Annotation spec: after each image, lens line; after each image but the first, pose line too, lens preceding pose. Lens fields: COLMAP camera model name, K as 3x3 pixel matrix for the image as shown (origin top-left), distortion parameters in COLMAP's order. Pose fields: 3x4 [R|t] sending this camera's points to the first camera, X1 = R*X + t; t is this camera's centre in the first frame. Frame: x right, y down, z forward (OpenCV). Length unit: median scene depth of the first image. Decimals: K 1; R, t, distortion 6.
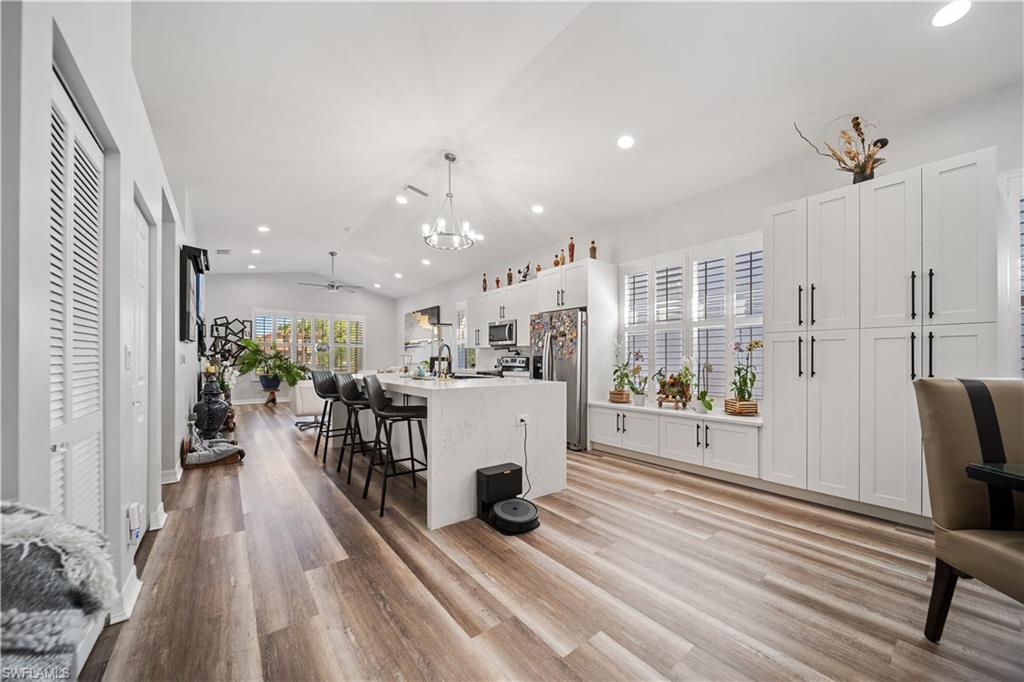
lens RADIAL K [[366.2, 0, 511.5], [0, 366.2, 357.8], [0, 0, 1]] dist [-0.006759, -0.000288]
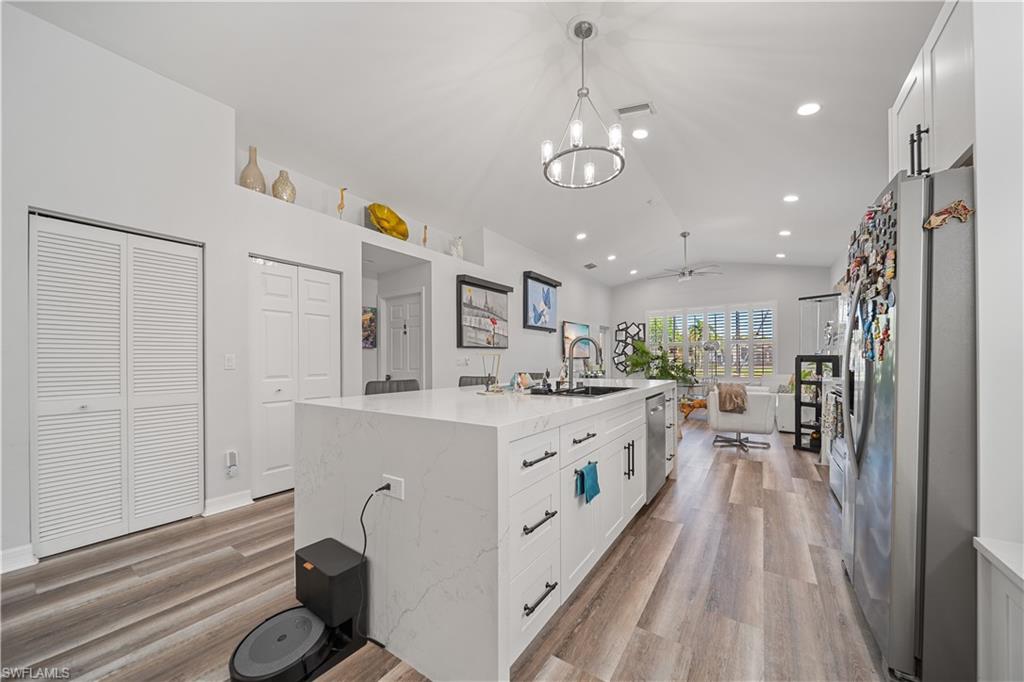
lens RADIAL K [[366.2, 0, 511.5], [0, 366.2, 357.8], [0, 0, 1]] dist [-0.006759, -0.000288]
pose [[0.297677, -0.009487, -0.954620, 0.193478], [0.008581, 0.999937, -0.007261, 0.001834], [0.954628, -0.006030, 0.297739, 0.363606]]
